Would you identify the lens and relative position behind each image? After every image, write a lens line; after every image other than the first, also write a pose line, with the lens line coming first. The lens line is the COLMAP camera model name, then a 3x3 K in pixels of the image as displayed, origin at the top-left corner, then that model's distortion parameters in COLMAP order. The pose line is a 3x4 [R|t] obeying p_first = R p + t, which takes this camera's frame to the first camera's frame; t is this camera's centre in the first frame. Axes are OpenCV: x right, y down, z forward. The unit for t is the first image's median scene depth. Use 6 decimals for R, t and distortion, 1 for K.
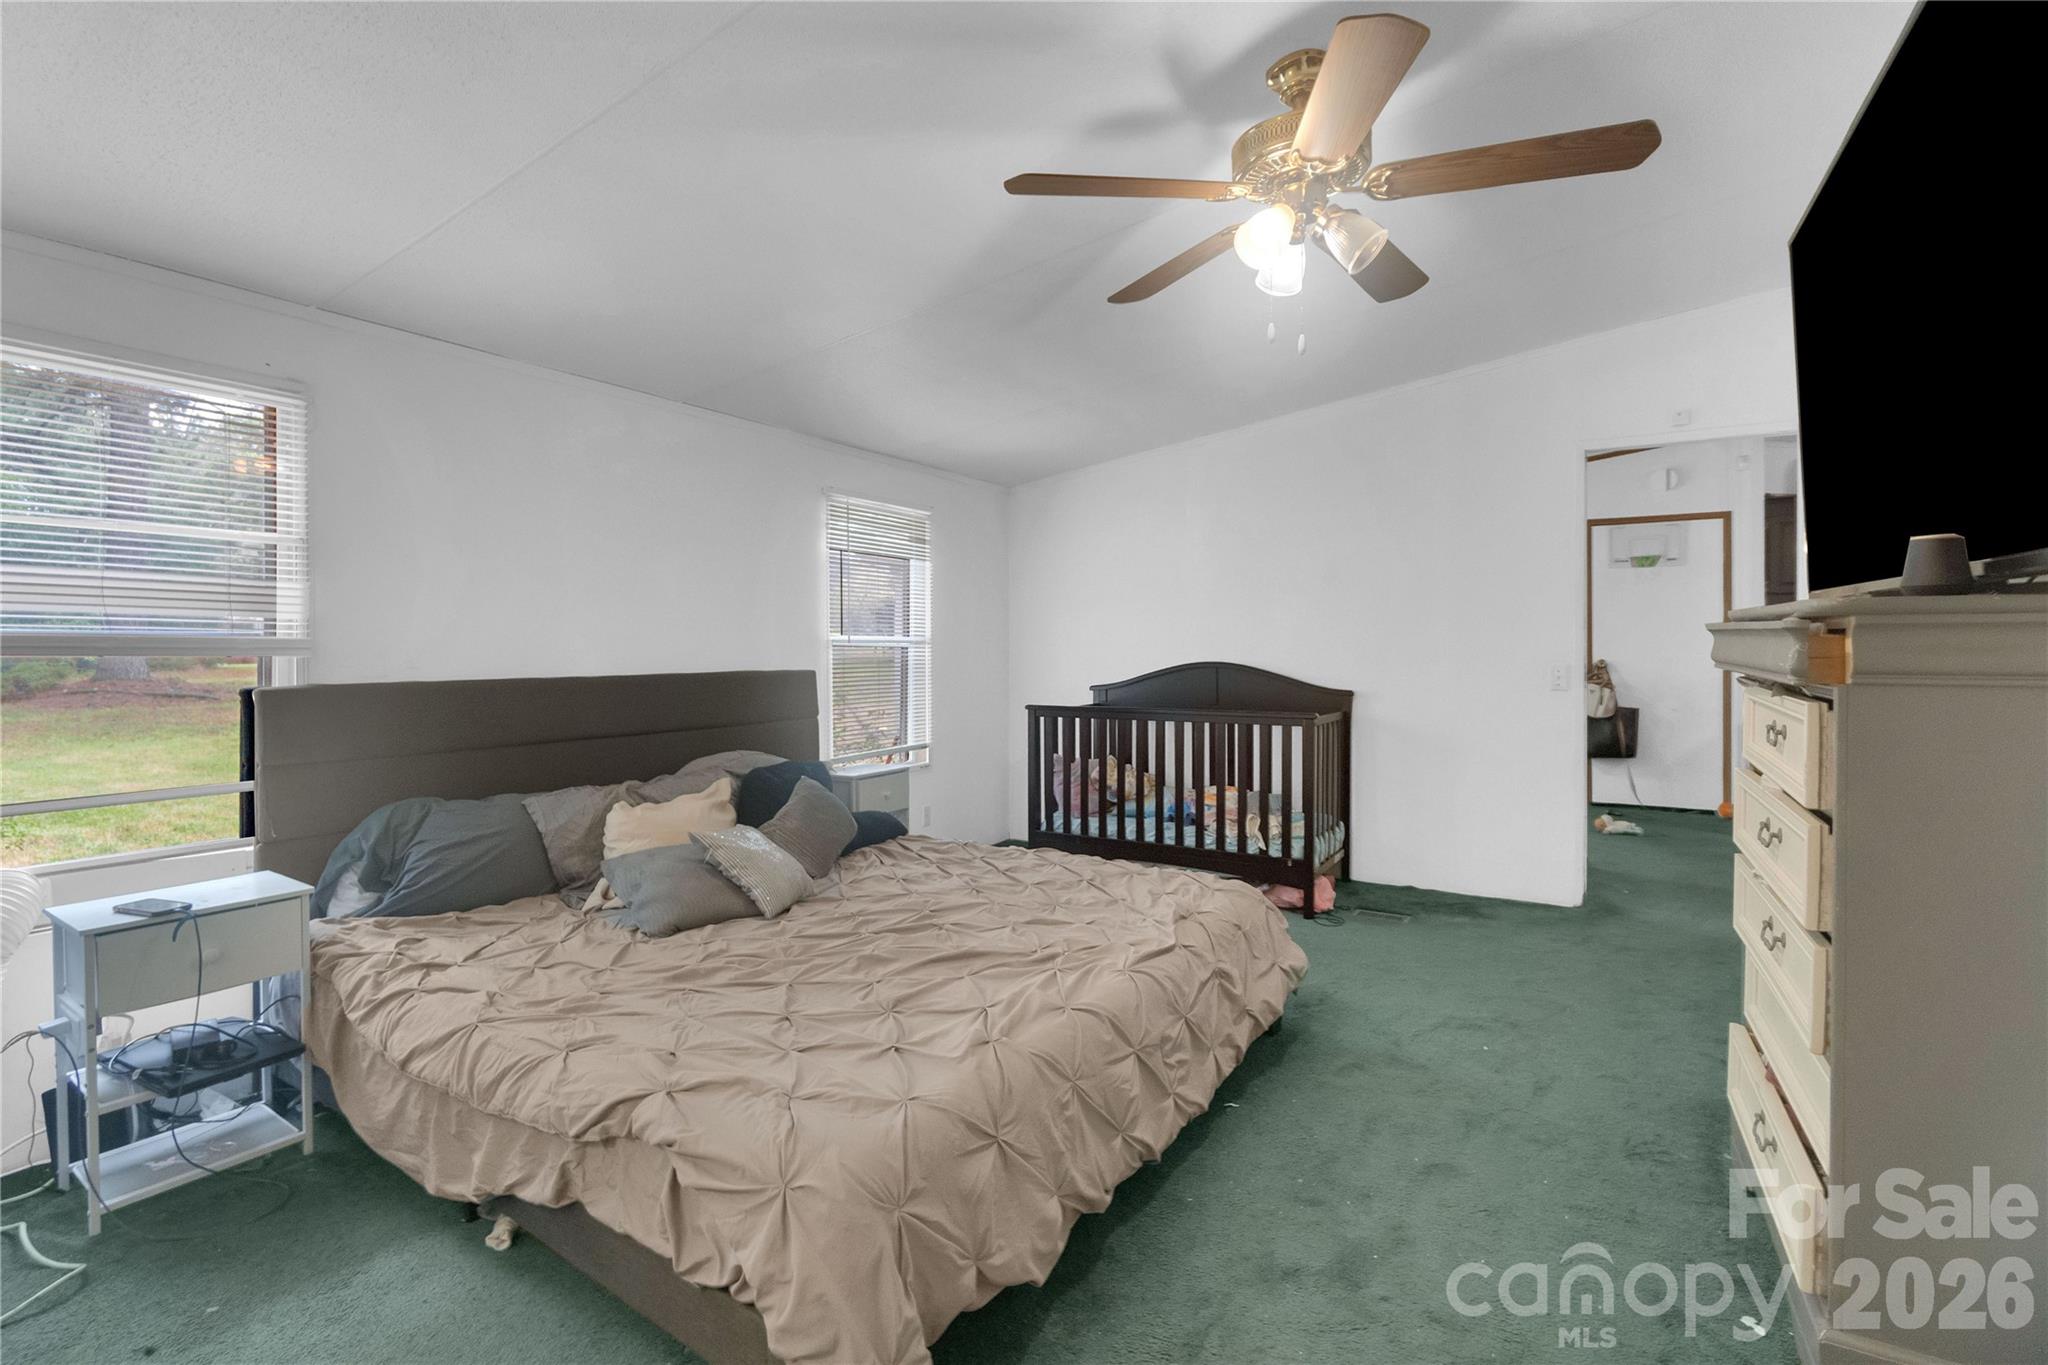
lens RADIAL K [[911.5, 0, 1050.1], [0, 911.5, 624.0], [0, 0, 1]] dist [0.001597, 0.000945]
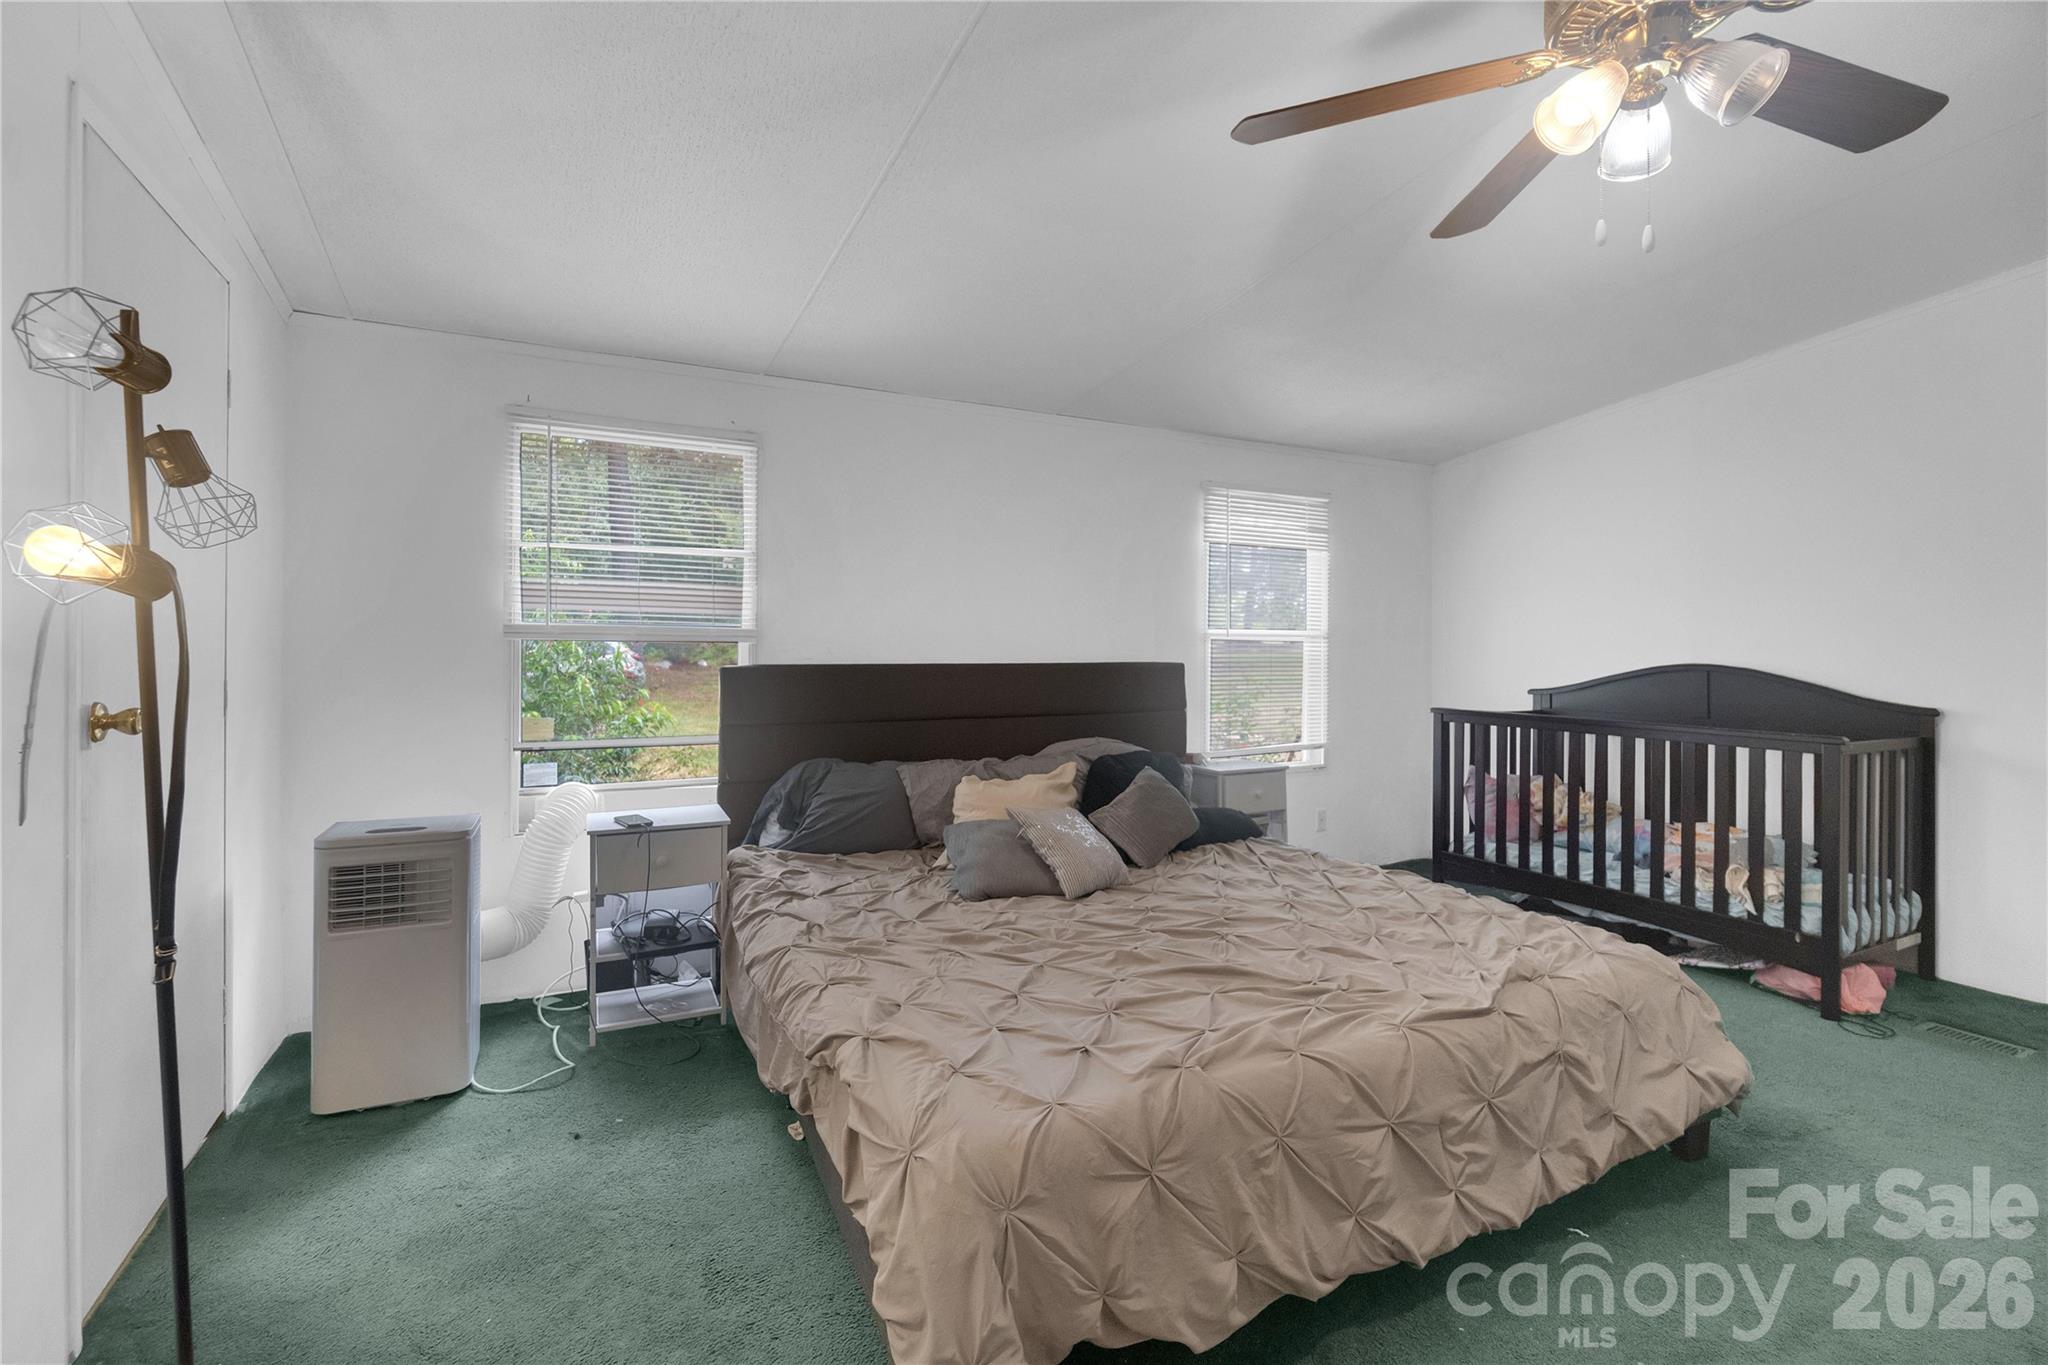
lens RADIAL K [[902.0, 0, 1004.5], [0, 902.0, 609.0], [0, 0, 1]] dist [0.000320, 0.000441]
pose [[0.860583, -0.008570, -0.509239, 0.173152], [0.003435, 0.999933, -0.011024, 0.003019], [0.509299, 0.007738, 0.860555, 0.084038]]
